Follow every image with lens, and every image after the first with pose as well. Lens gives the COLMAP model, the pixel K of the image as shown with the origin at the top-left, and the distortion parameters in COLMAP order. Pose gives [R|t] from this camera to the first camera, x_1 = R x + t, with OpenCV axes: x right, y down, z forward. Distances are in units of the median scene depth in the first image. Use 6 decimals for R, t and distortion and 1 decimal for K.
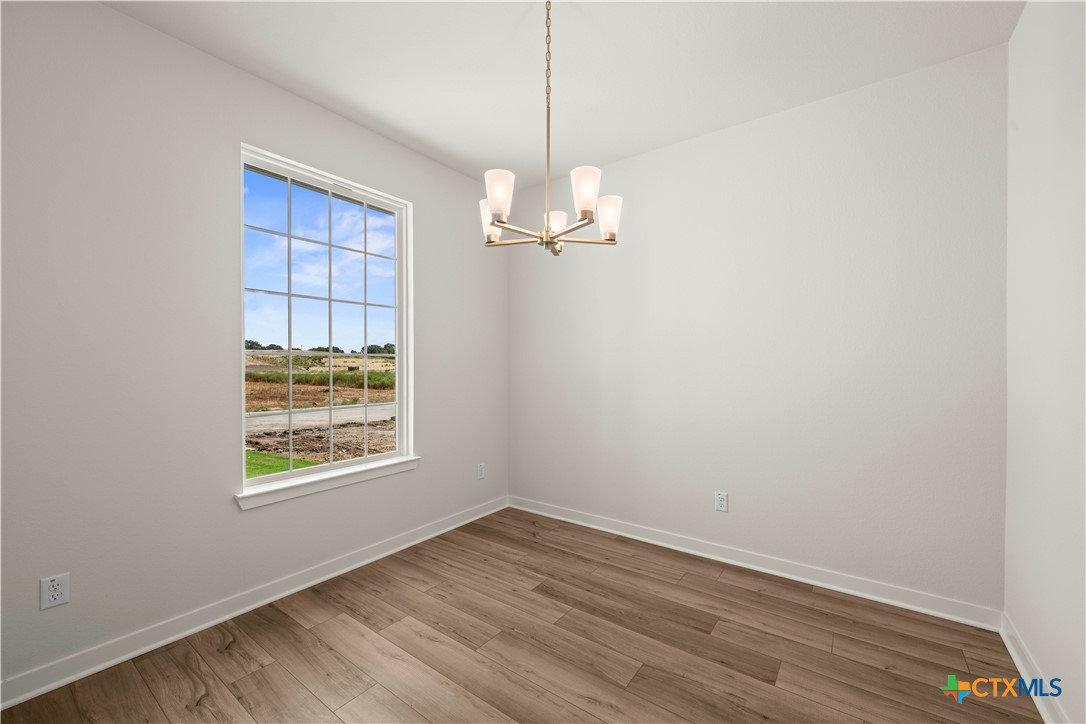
lens RADIAL K [[432.8, 0, 547.1], [0, 432.8, 362.5], [0, 0, 1]] dist [0.002005, -0.000357]
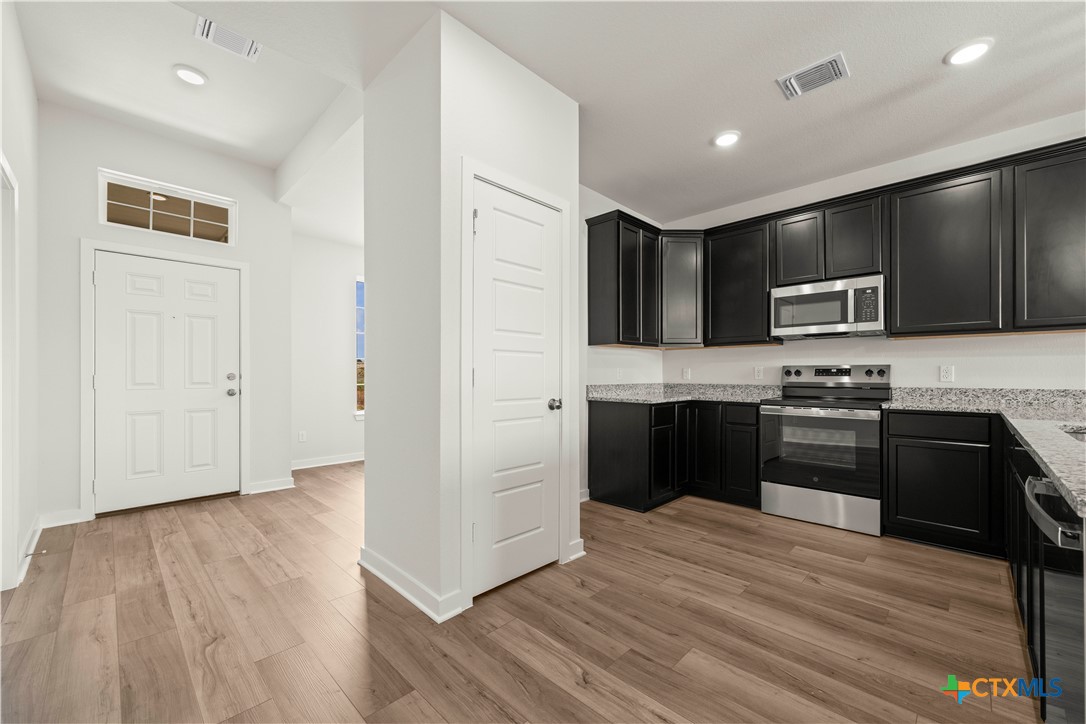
lens RADIAL K [[432.8, 0, 548.1], [0, 432.8, 367.3], [0, 0, 1]] dist [0.002005, -0.000357]
pose [[0.991047, -0.007539, -0.133298, 0.530178], [0.005965, 0.999908, -0.012209, 0.050865], [0.133378, 0.011304, 0.991001, -0.970948]]
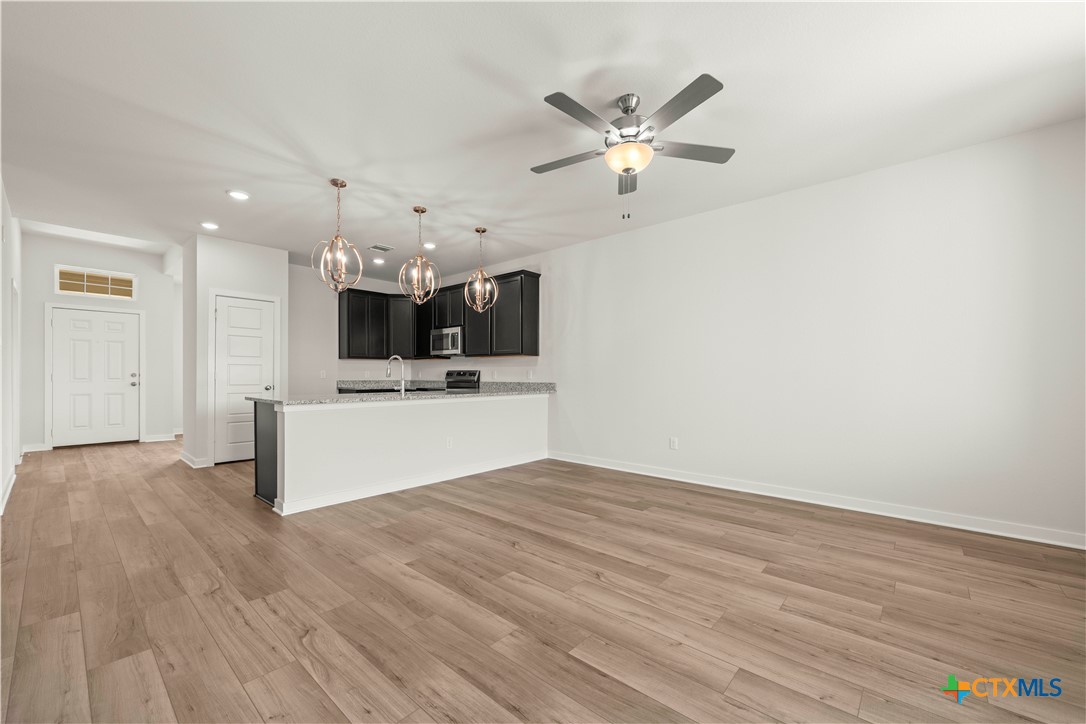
lens RADIAL K [[432.8, 0, 548.9], [0, 432.8, 370.5], [0, 0, 1]] dist [0.002005, -0.000357]
pose [[0.996964, -0.002037, -0.077840, 1.746384], [0.001488, 0.999974, -0.007108, 0.052458], [0.077852, 0.006971, 0.996941, -1.897102]]
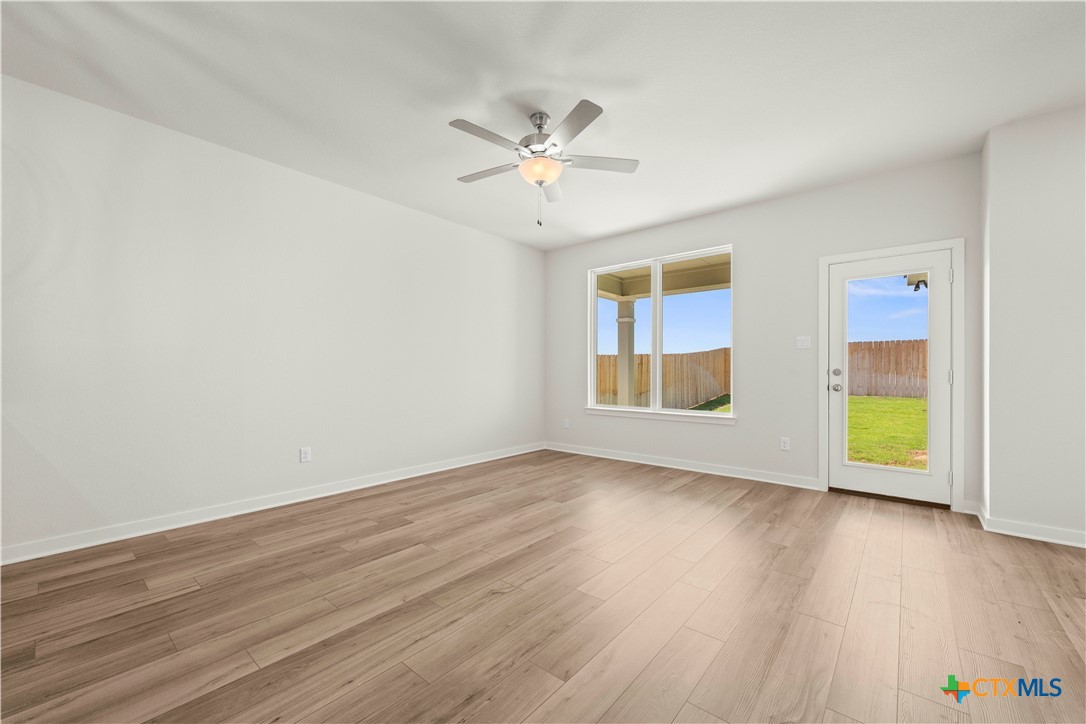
lens RADIAL K [[432.8, 0, 543.4], [0, 432.8, 366.7], [0, 0, 1]] dist [0.002005, -0.000357]
pose [[0.053217, 0.005422, 0.998568, 0.933865], [-0.006375, 0.999967, -0.005090, 0.053954], [-0.998563, -0.006095, 0.053250, -1.116560]]
